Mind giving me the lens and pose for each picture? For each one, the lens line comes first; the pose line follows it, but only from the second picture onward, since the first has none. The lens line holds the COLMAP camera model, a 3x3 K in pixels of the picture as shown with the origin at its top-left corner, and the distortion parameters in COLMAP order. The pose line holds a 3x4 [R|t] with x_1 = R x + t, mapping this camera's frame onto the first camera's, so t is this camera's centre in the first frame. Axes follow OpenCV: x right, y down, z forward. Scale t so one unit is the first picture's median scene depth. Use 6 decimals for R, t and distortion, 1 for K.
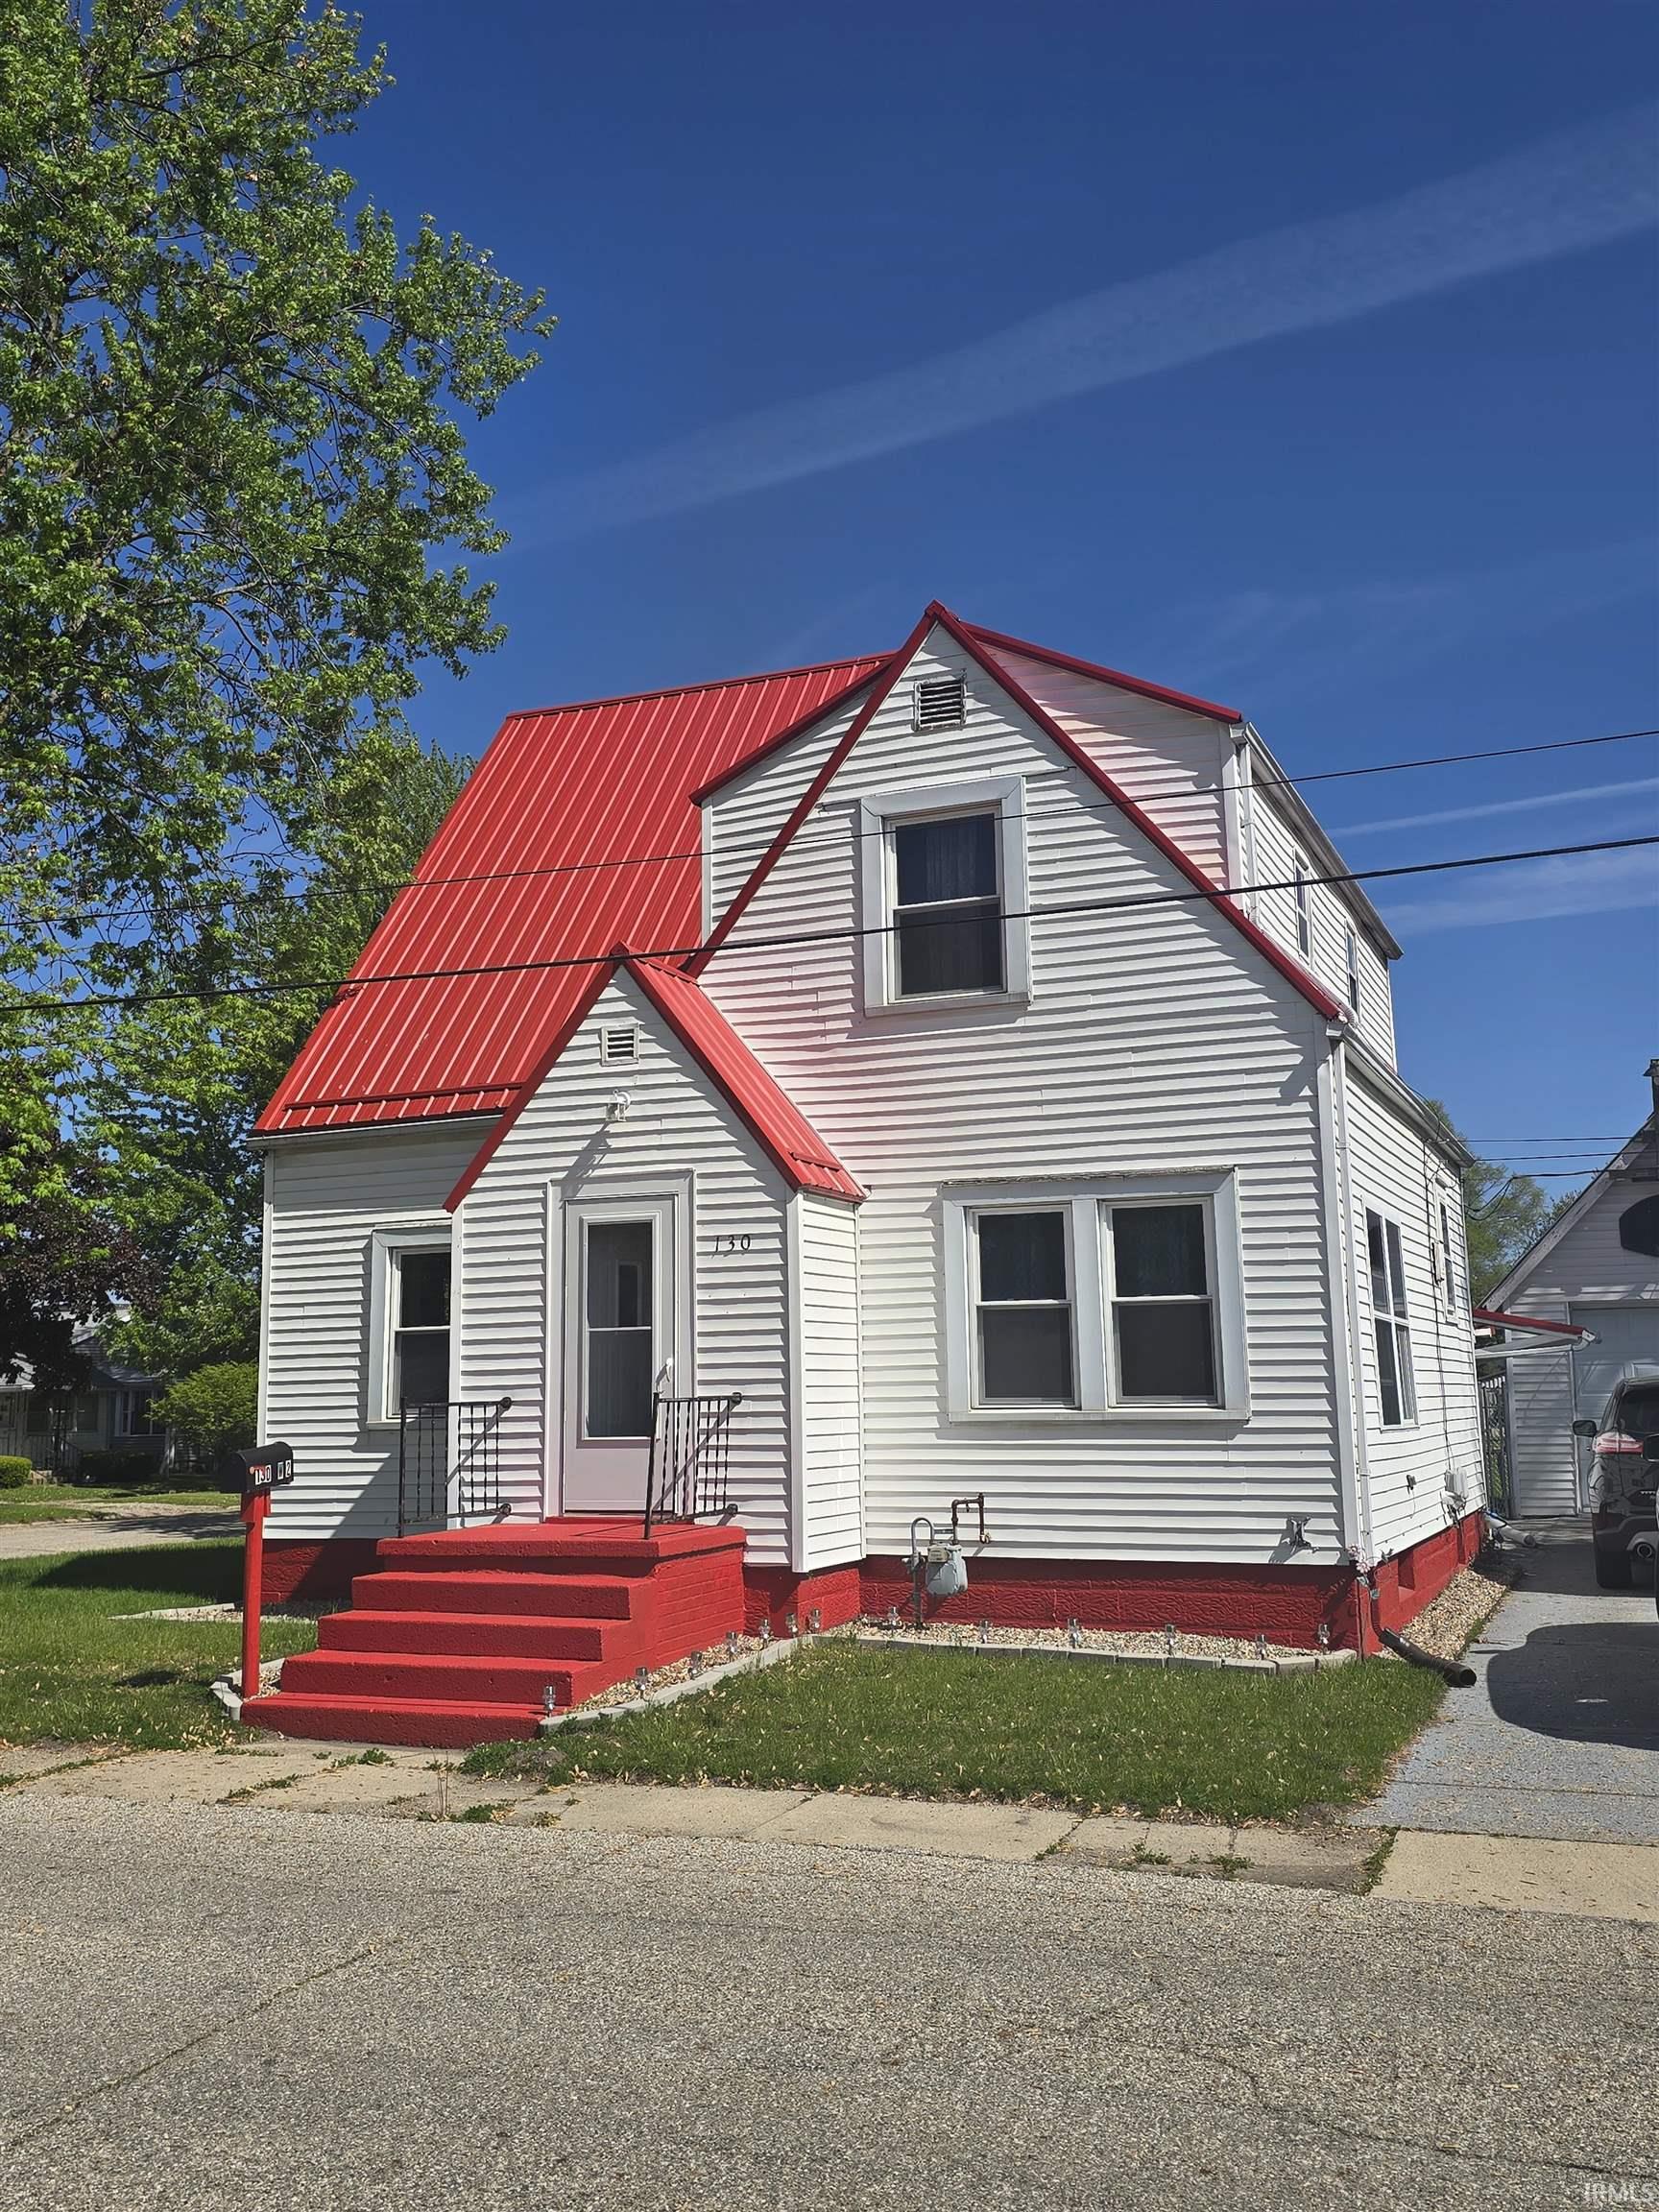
lens RADIAL K [[2009.6, 0, 829.5], [0, 2009.6, 1106.0], [0, 0, 1]] dist [0.180565, -0.008585]
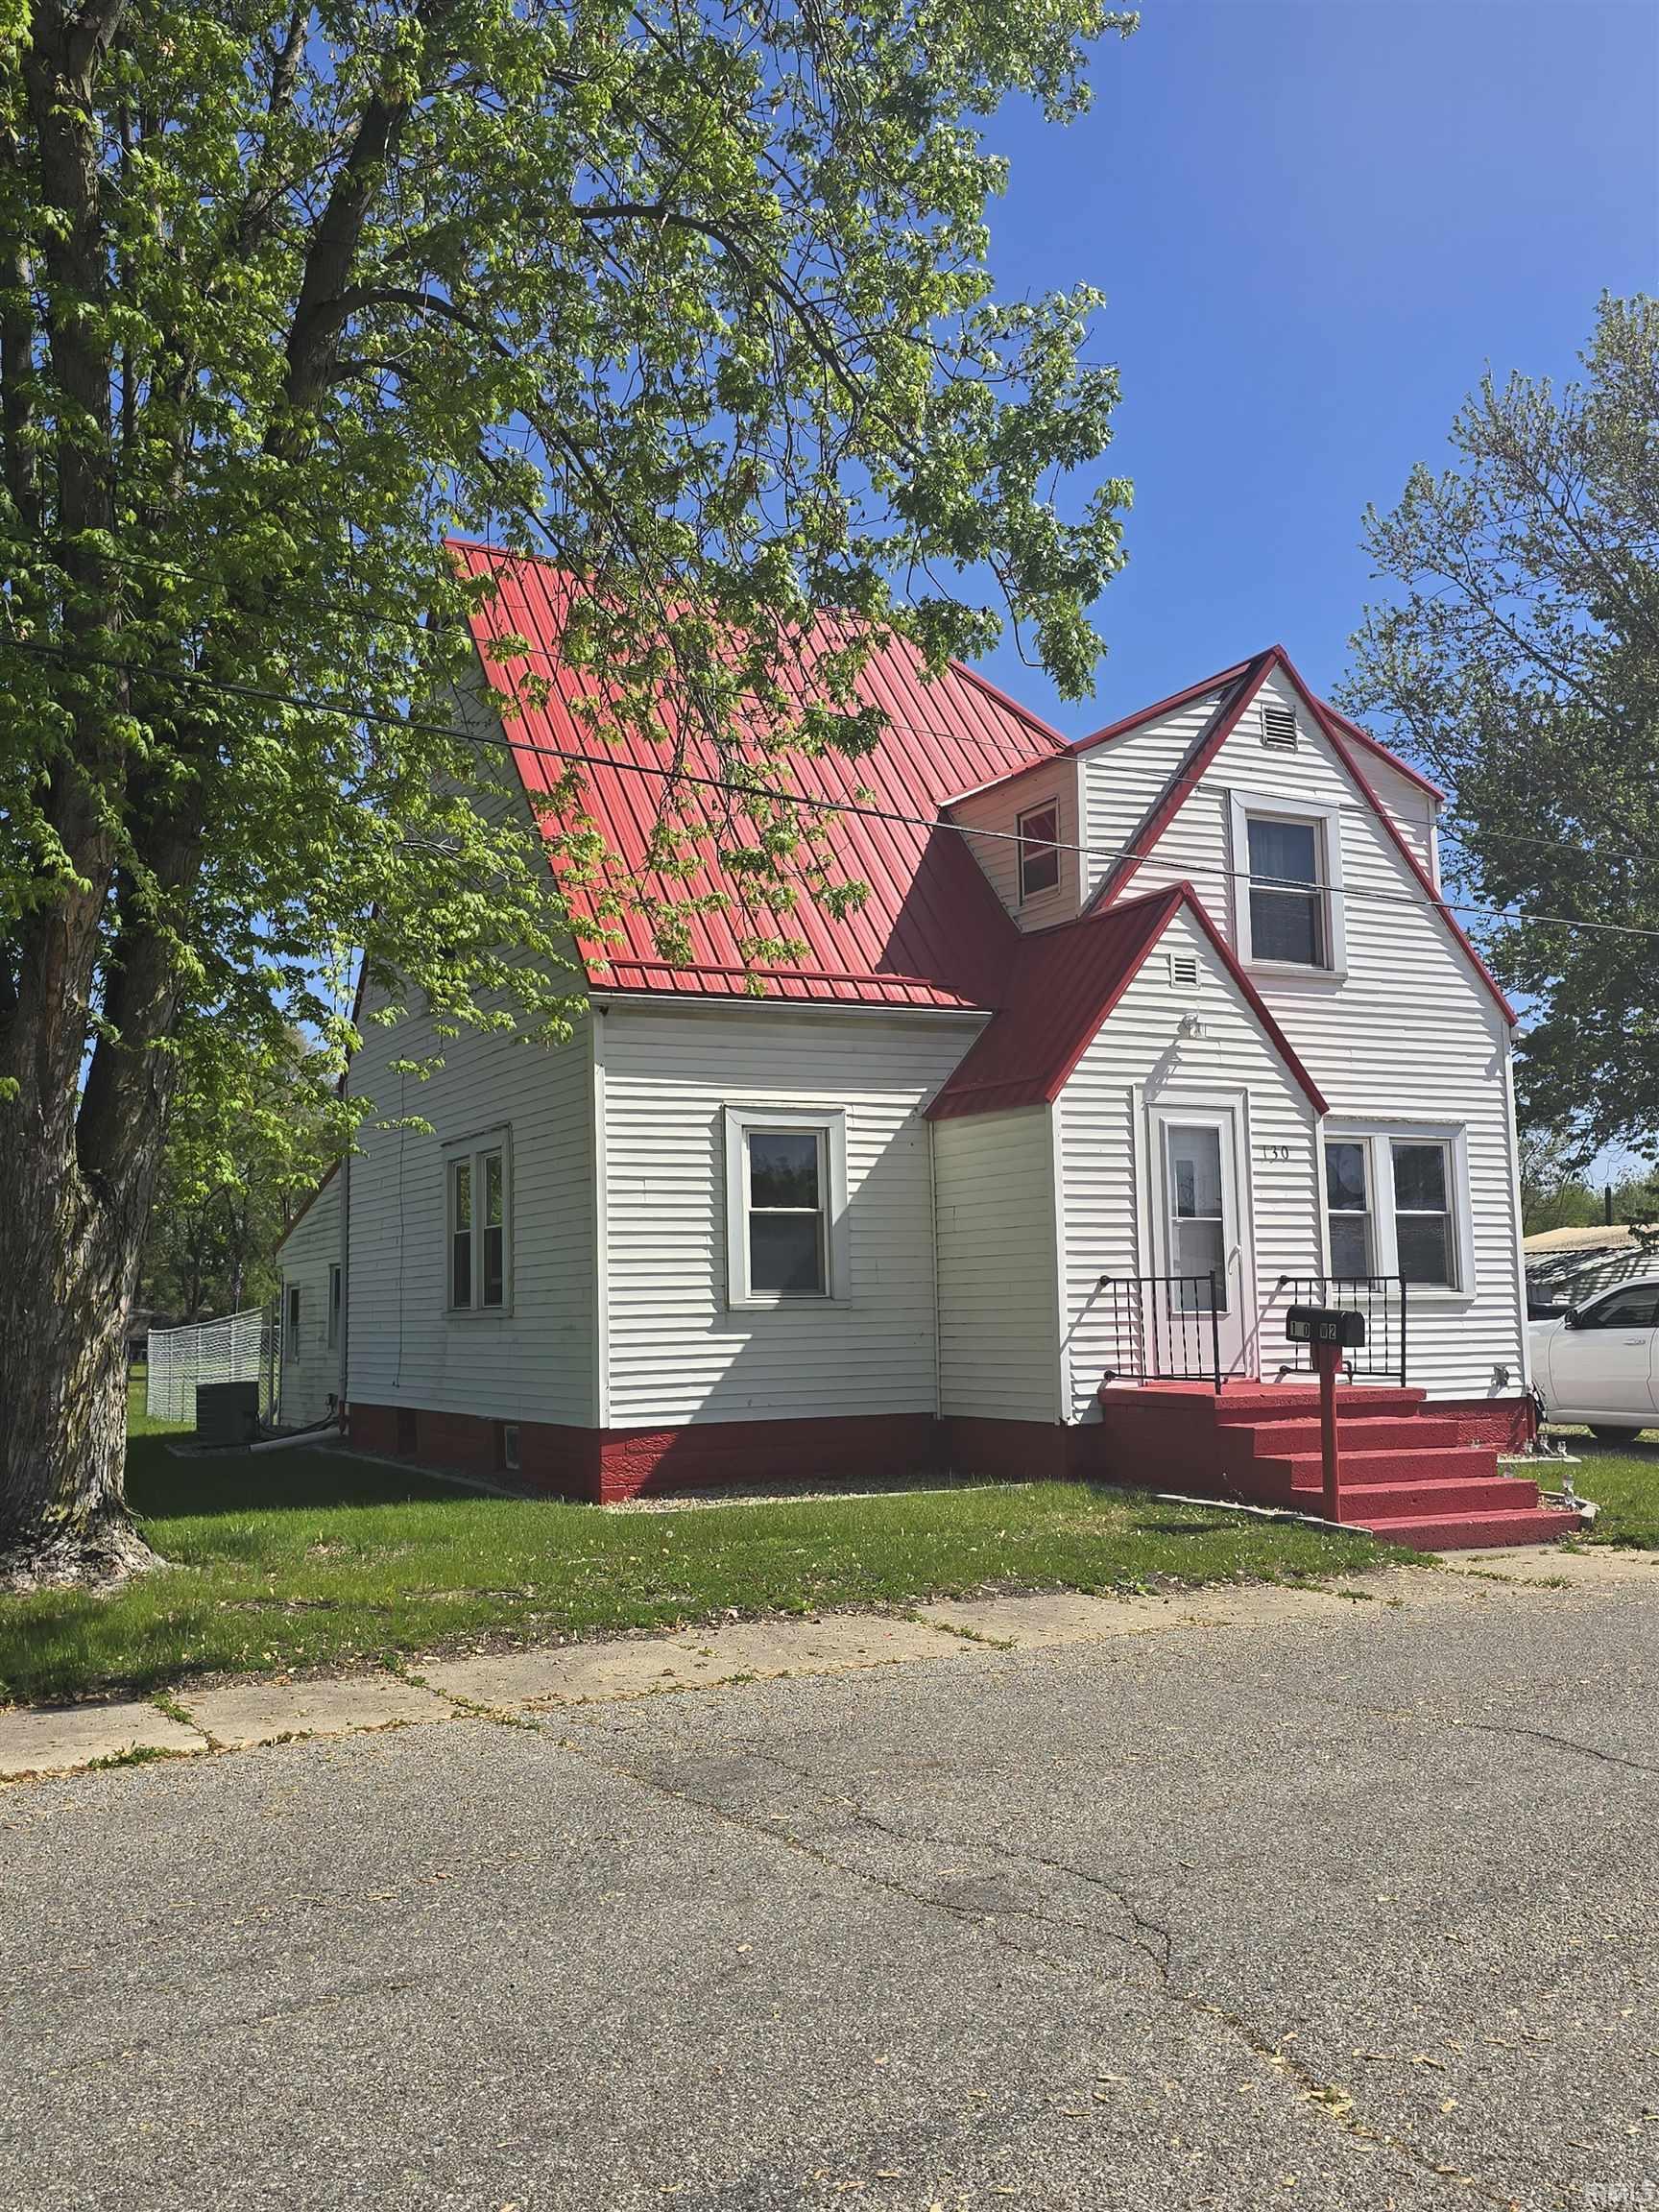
lens RADIAL K [[2009.6, 0, 829.5], [0, 2009.6, 1106.0], [0, 0, 1]] dist [0.180565, -0.008585]
pose [[0.615889, 0.082550, 0.783496, -1.120073], [-0.104528, 0.994265, -0.022589, 0.092309], [-0.780868, -0.067985, 0.620986, 0.439823]]
